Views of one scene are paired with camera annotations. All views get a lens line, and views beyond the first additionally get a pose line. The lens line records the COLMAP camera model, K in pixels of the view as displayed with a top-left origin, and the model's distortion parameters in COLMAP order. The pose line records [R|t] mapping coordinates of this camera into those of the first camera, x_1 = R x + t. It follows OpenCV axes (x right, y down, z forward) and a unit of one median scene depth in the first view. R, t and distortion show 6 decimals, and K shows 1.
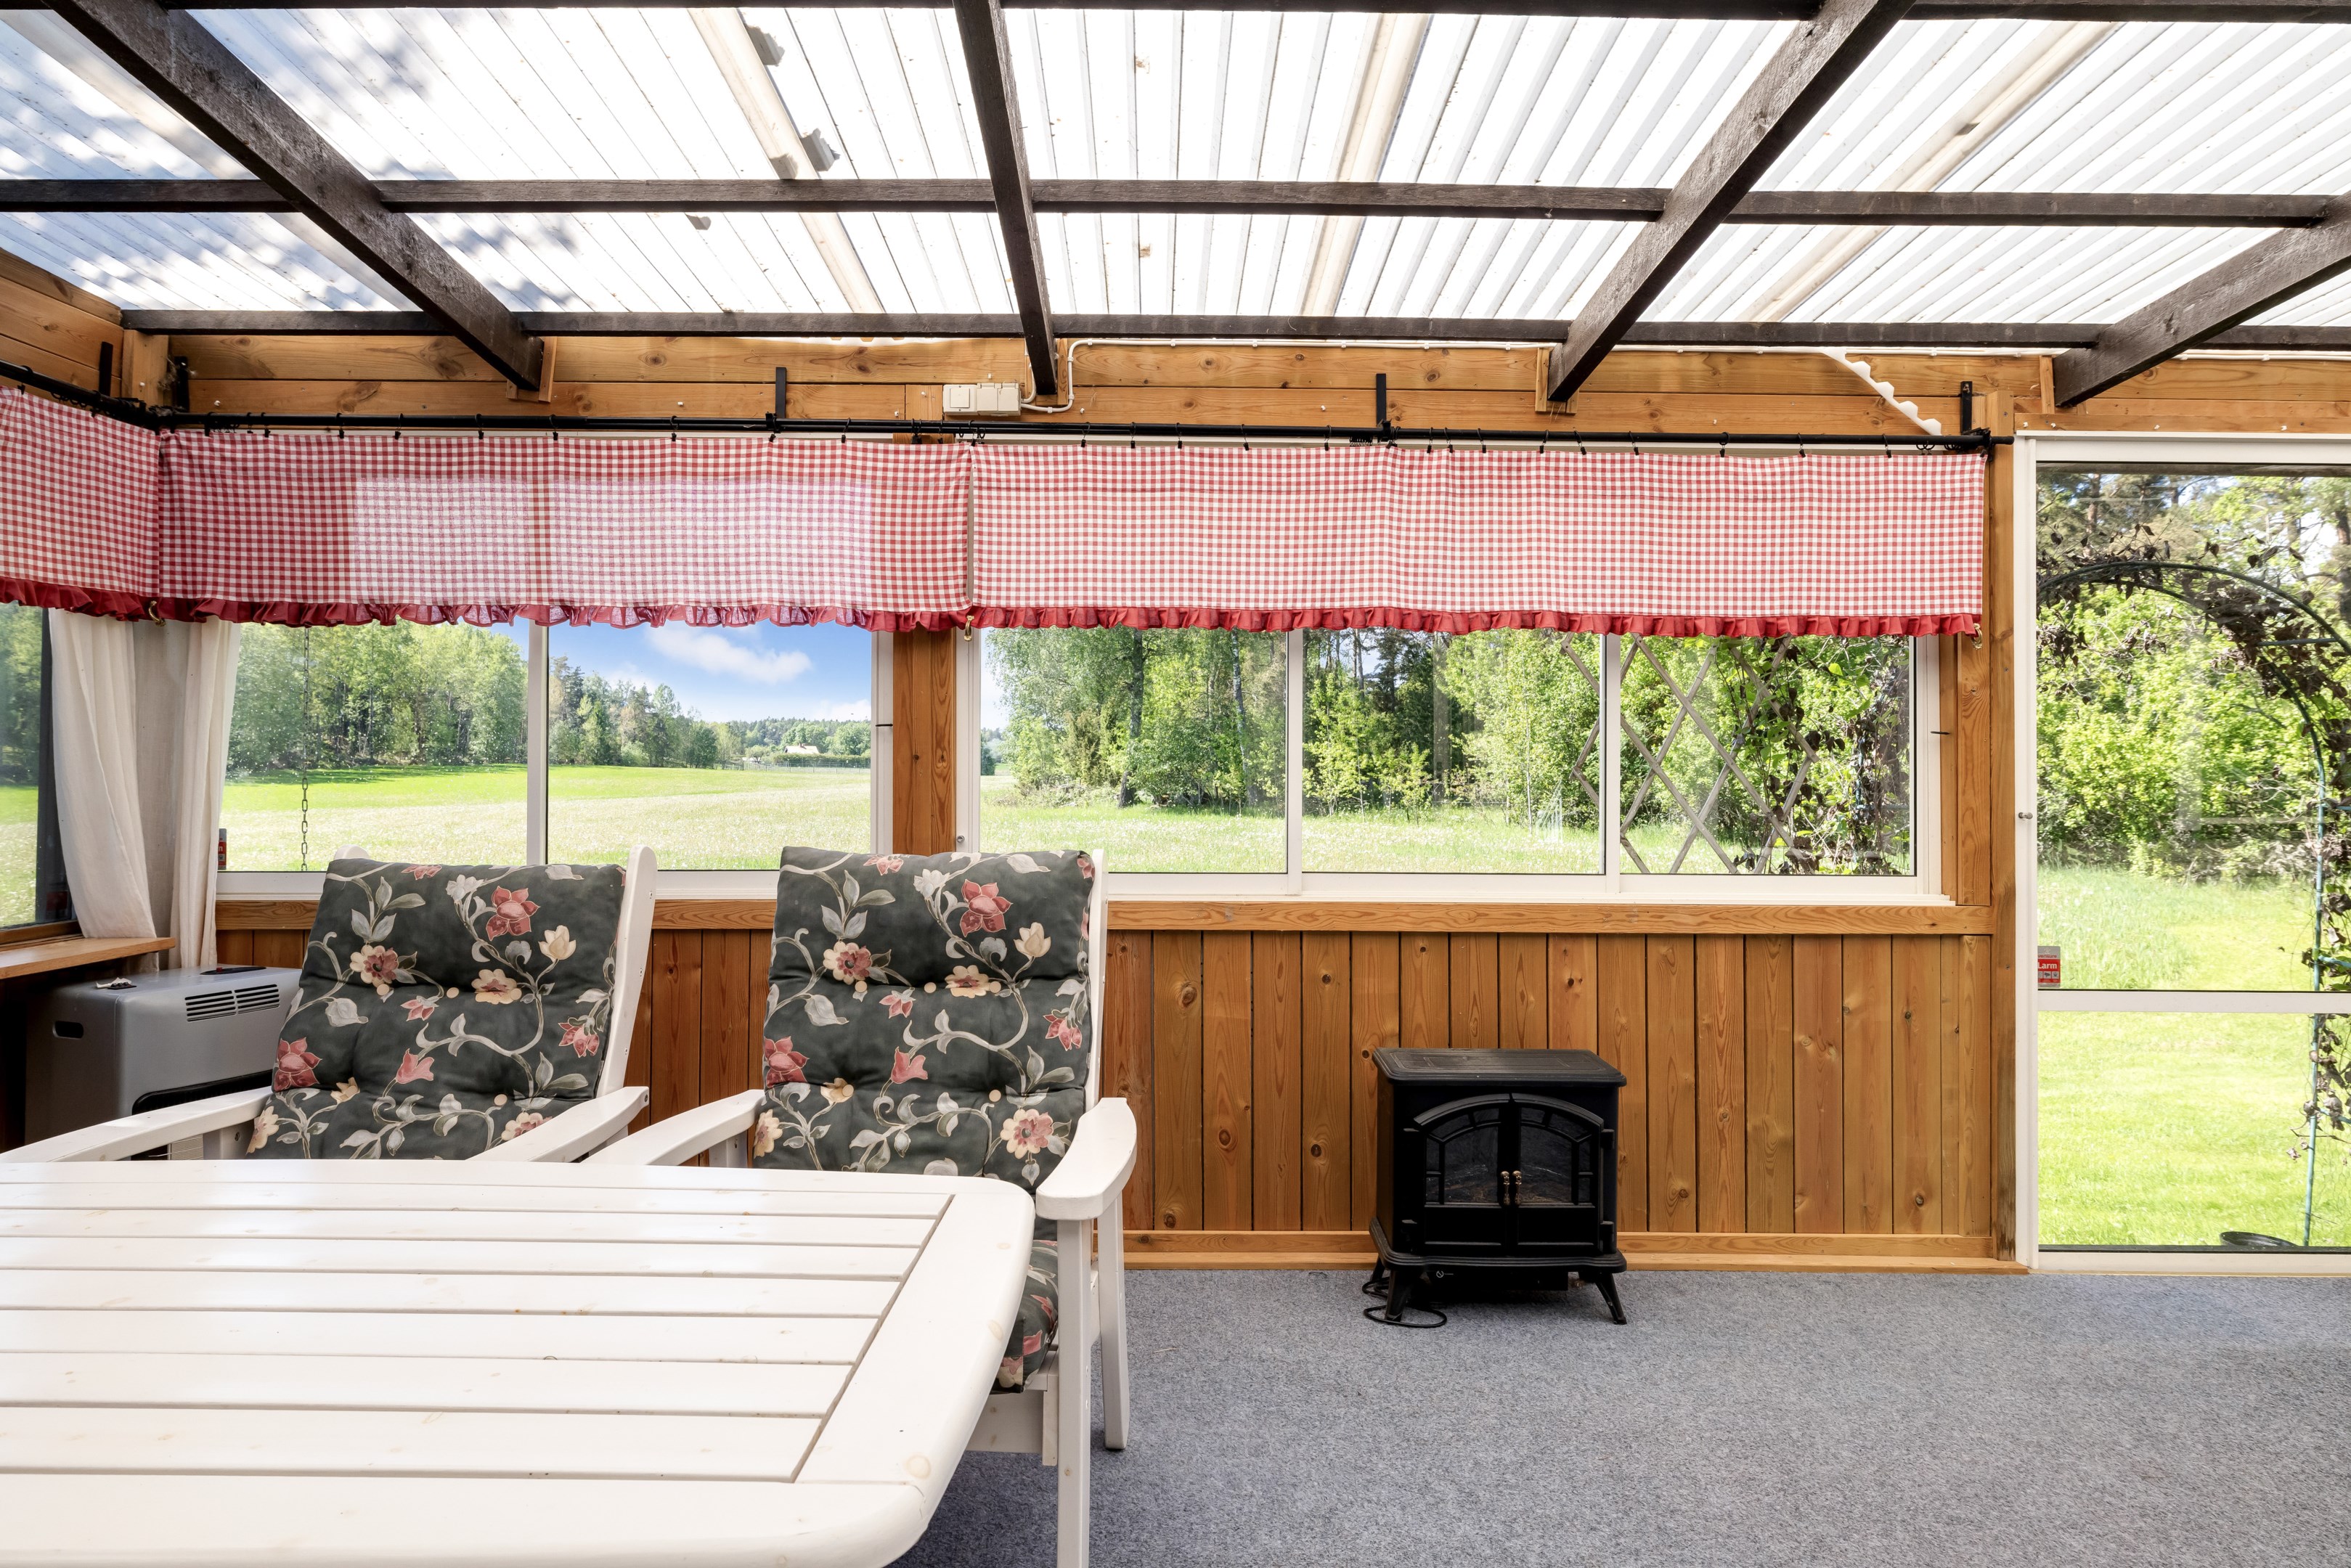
lens RADIAL K [[1433.6, 0, 1117.7], [0, 1433.6, 727.9], [0, 0, 1]] dist [-0.006714, 0.003588]
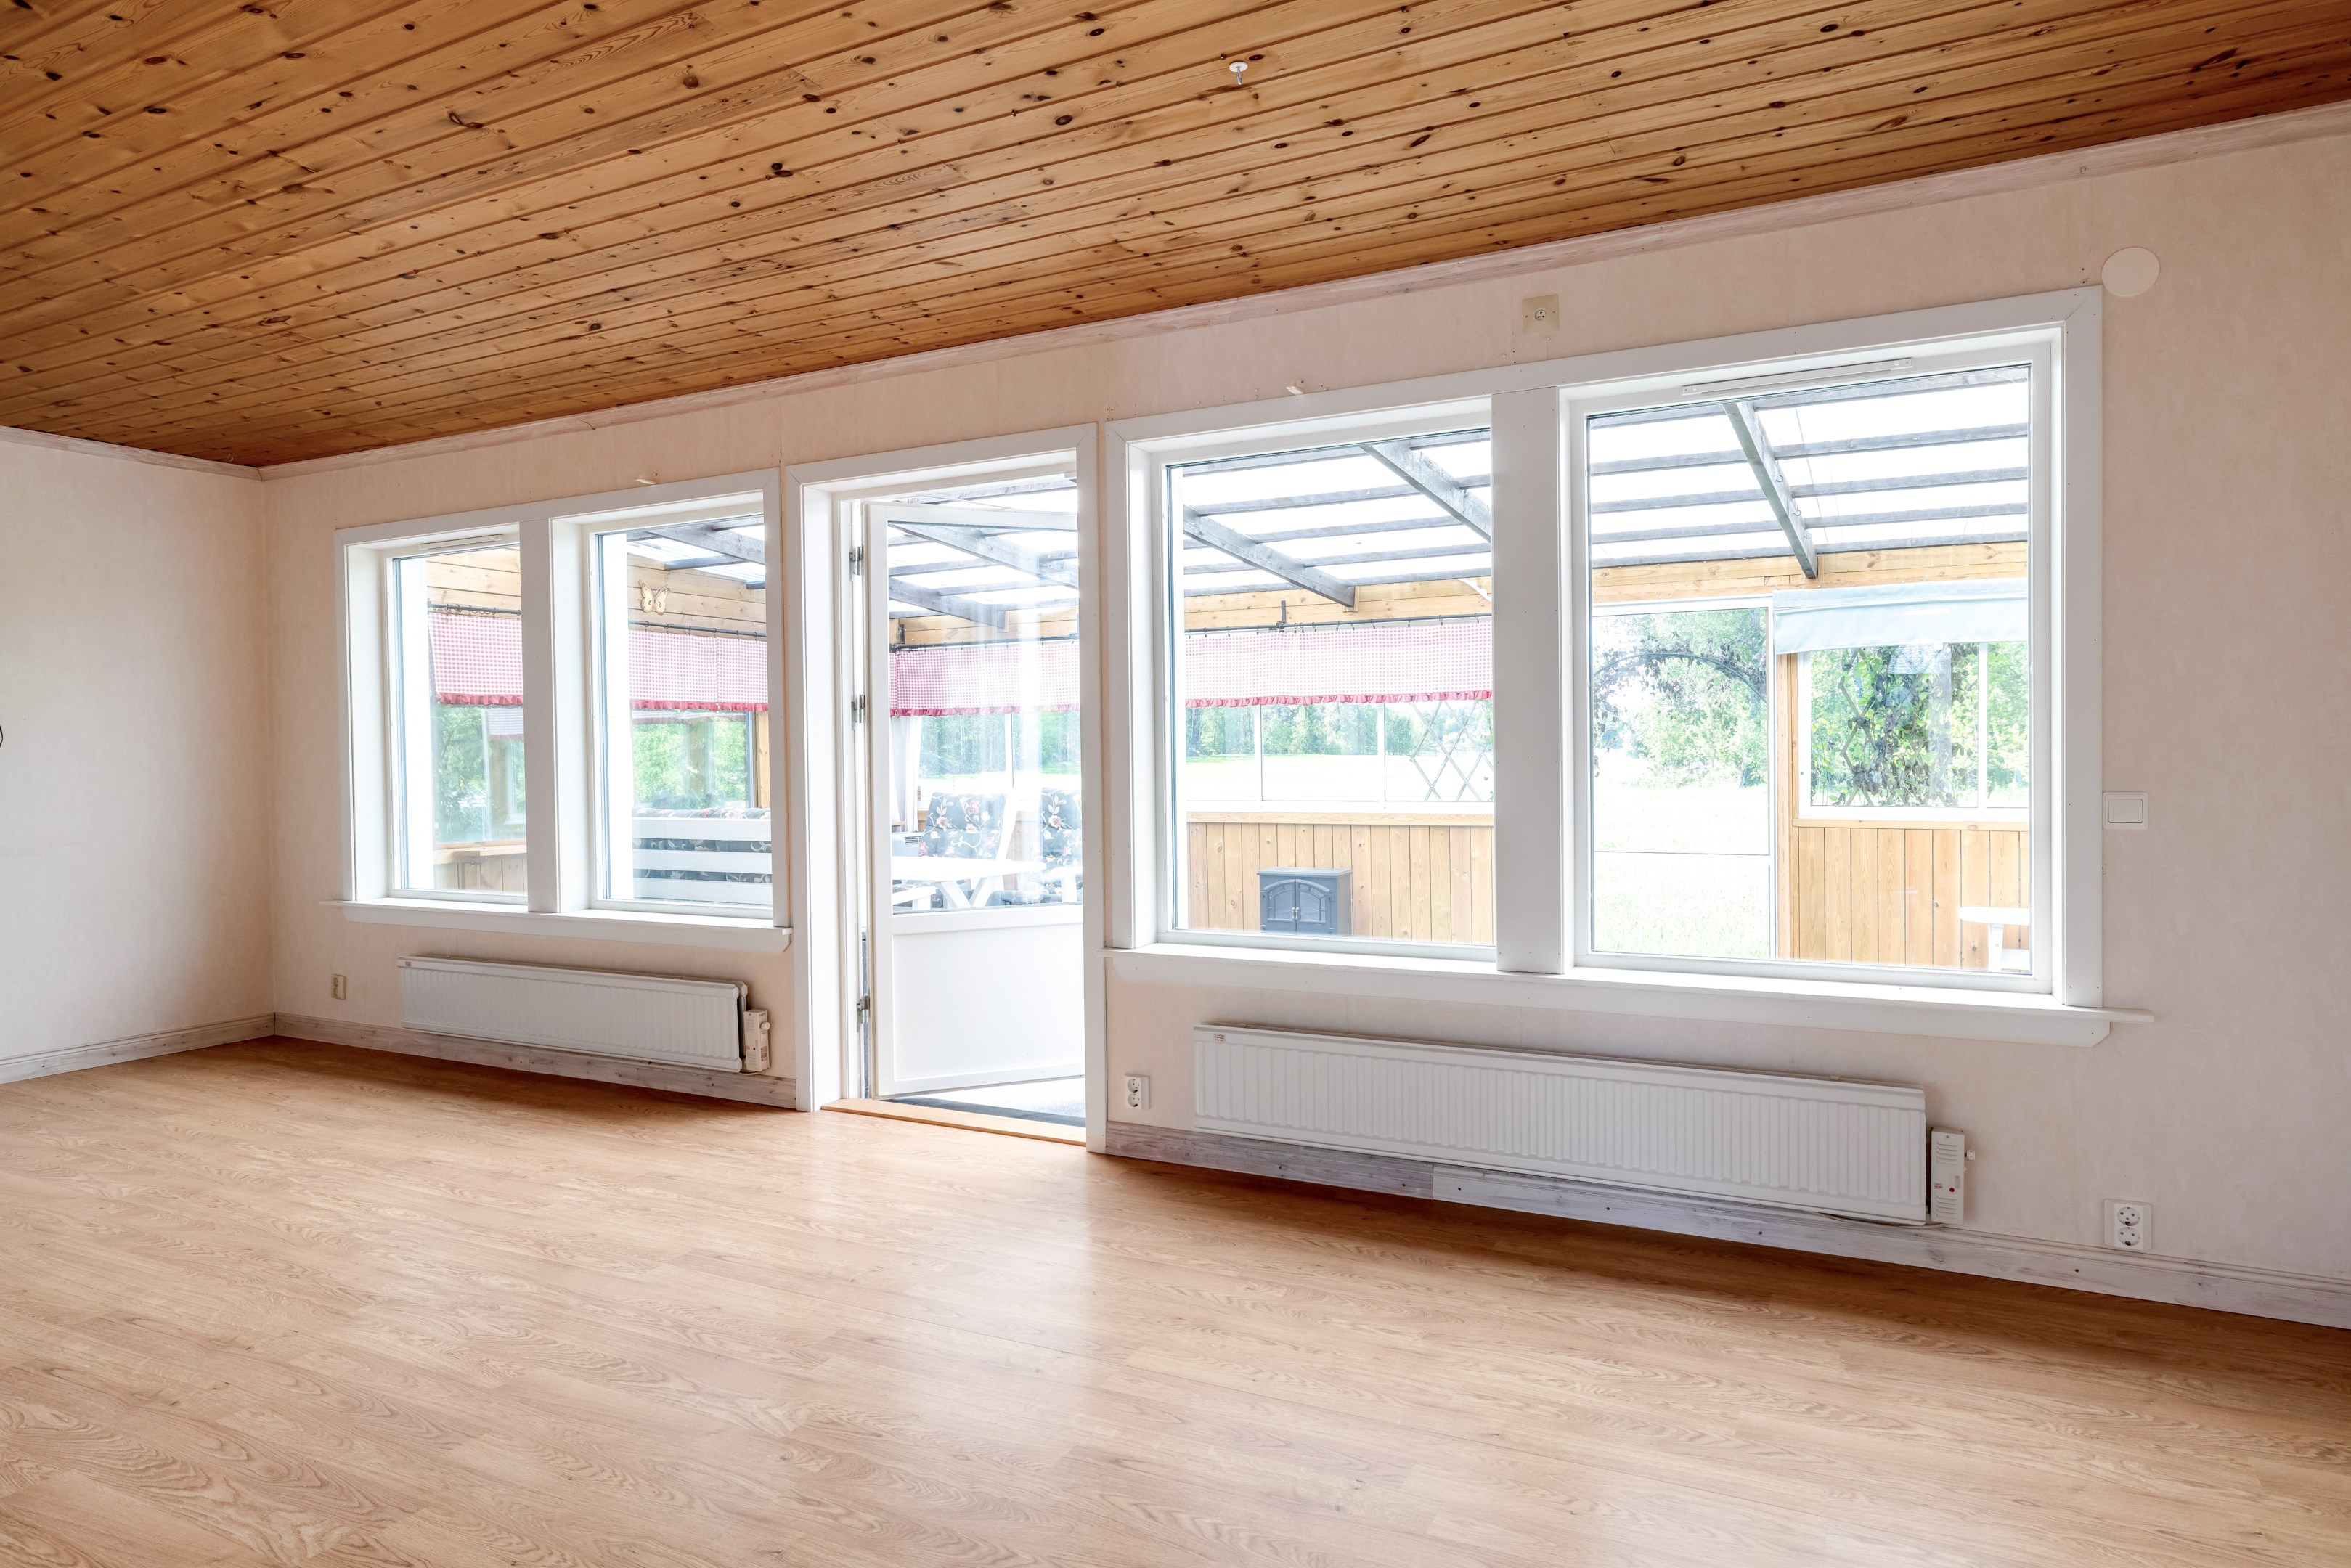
lens RADIAL K [[1433.6, 0, 1147.5], [0, 1433.6, 772.4], [0, 0, 1]] dist [-0.006714, 0.003588]
pose [[0.870654, -0.009275, -0.491808, 1.225532], [0.030512, 0.998915, 0.035177, -0.044101], [0.490948, -0.045633, 0.869993, -1.327208]]
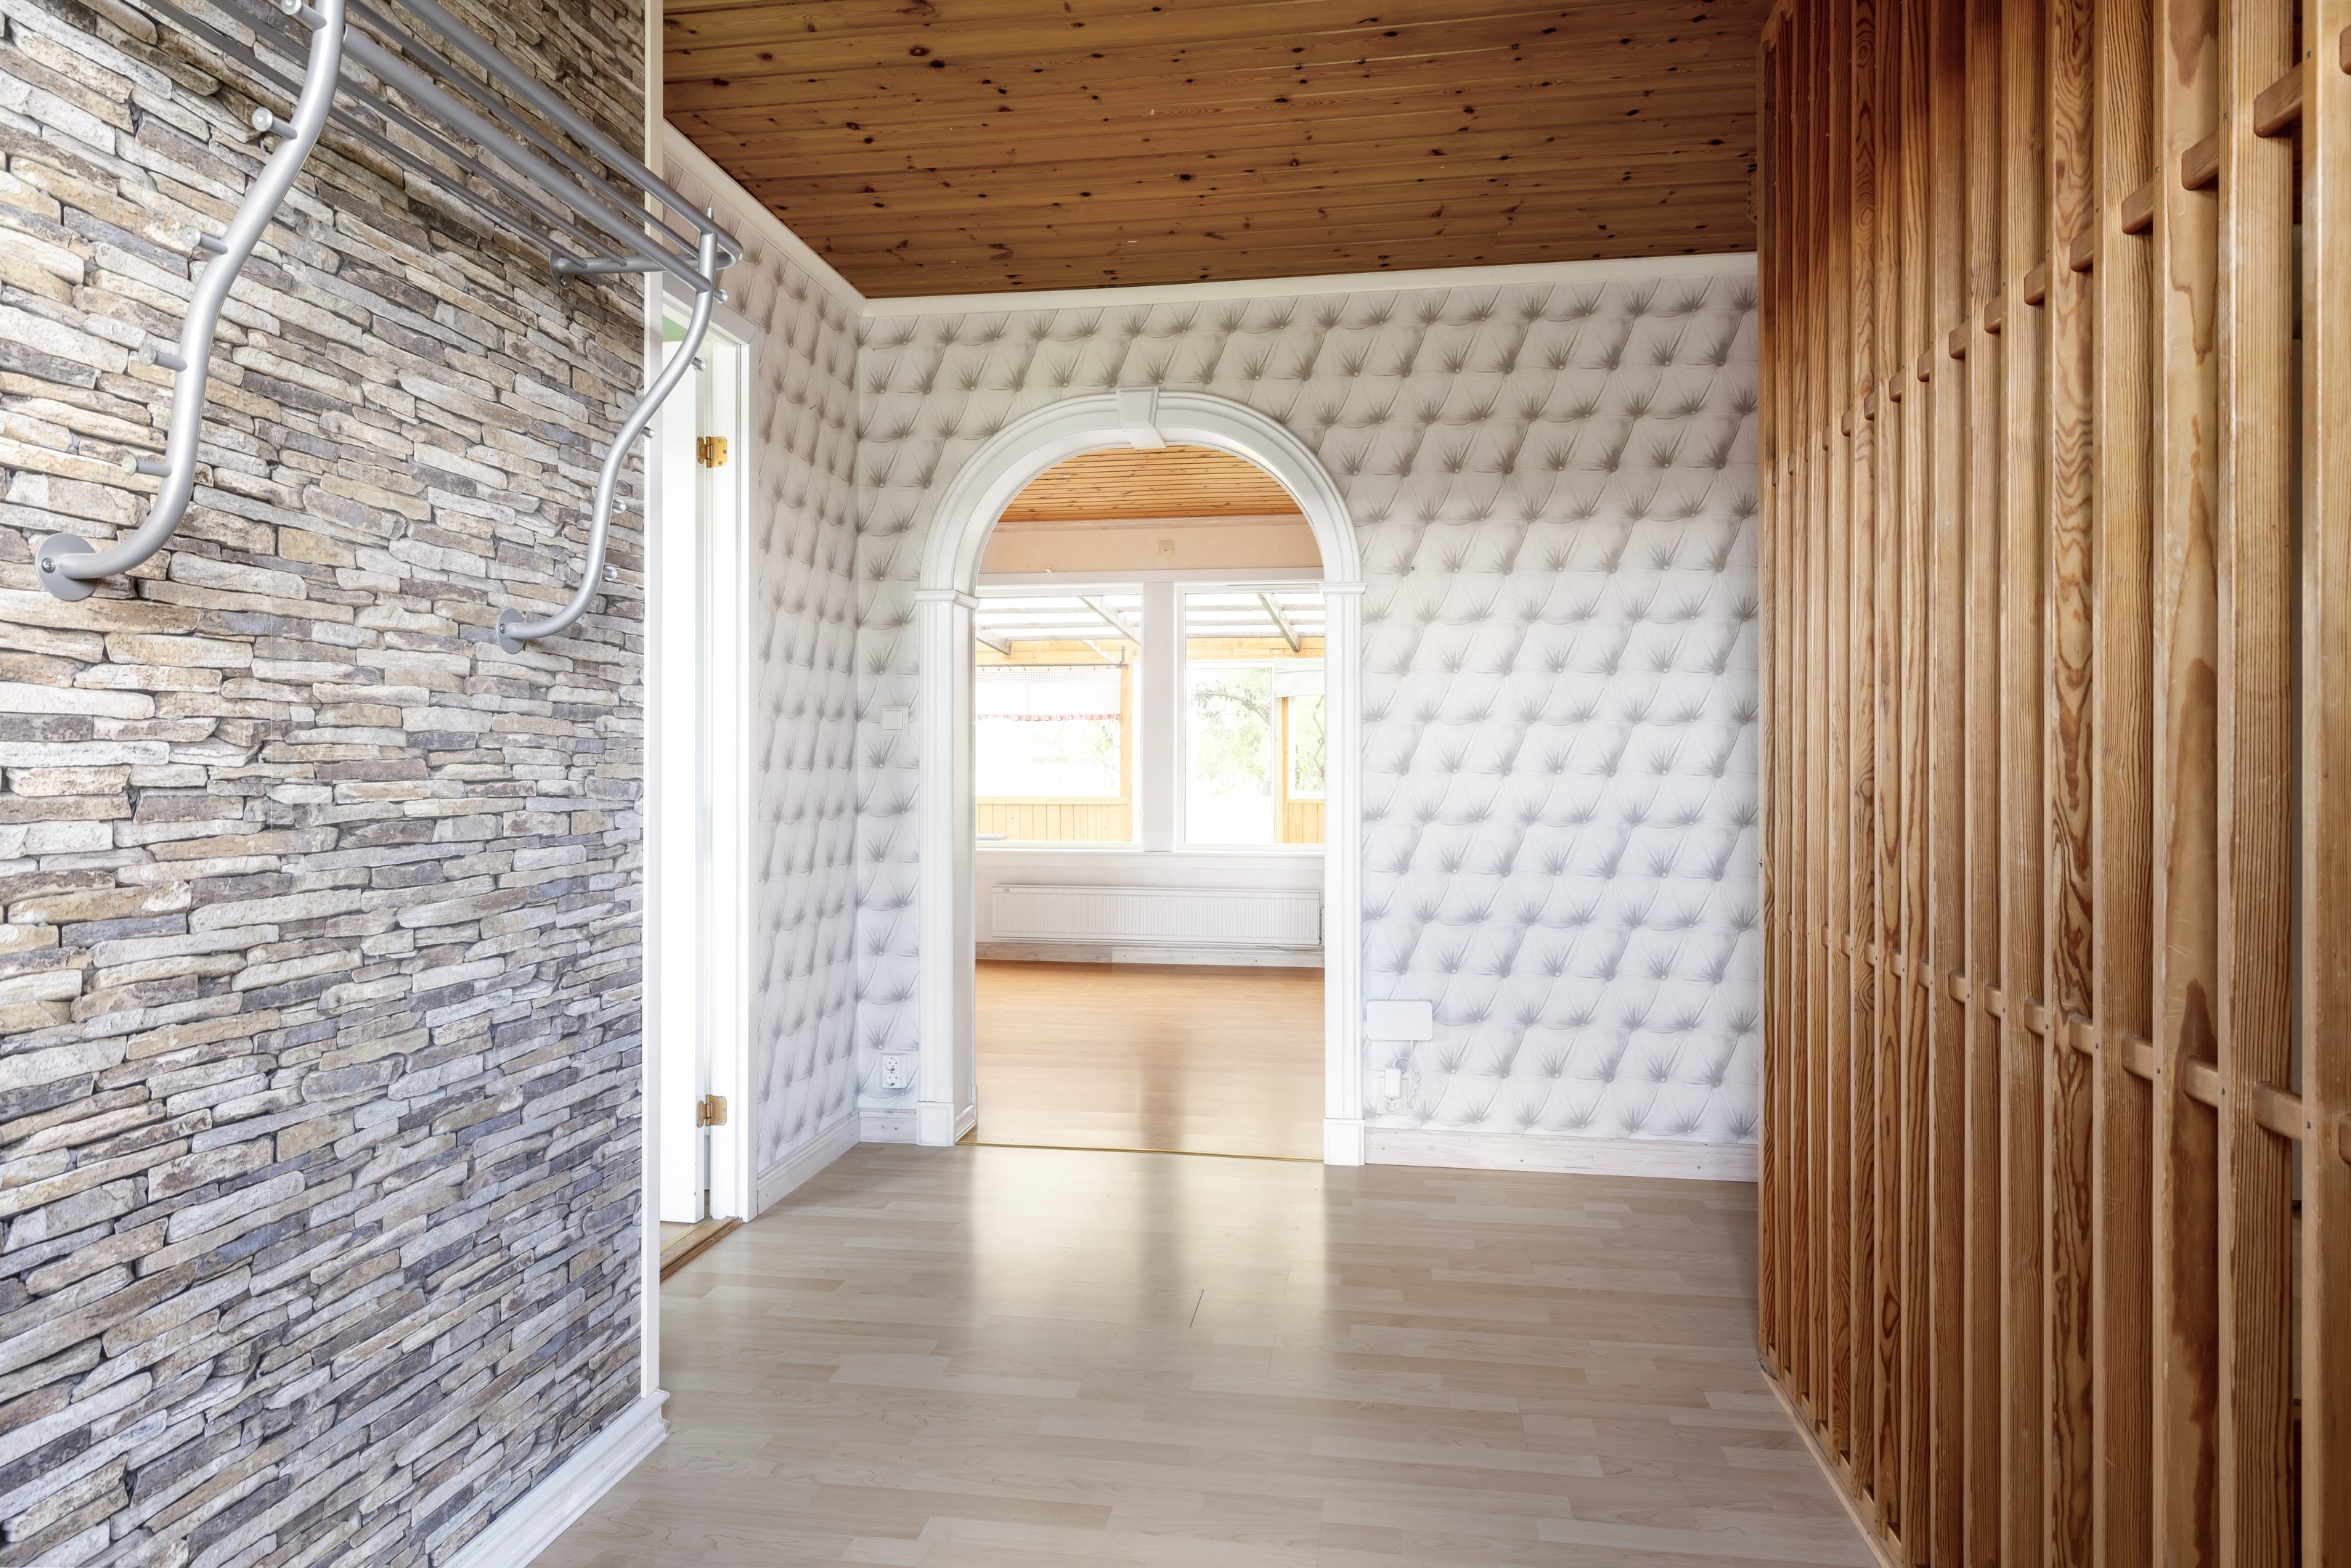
lens RADIAL K [[1433.6, 0, 1179.0], [0, 1433.6, 772.6], [0, 0, 1]] dist [-0.006714, 0.003588]
pose [[0.983591, -0.004043, -0.180368, 1.399091], [0.009914, 0.999450, 0.031656, -0.046308], [0.180140, -0.032925, 0.983090, -2.546810]]
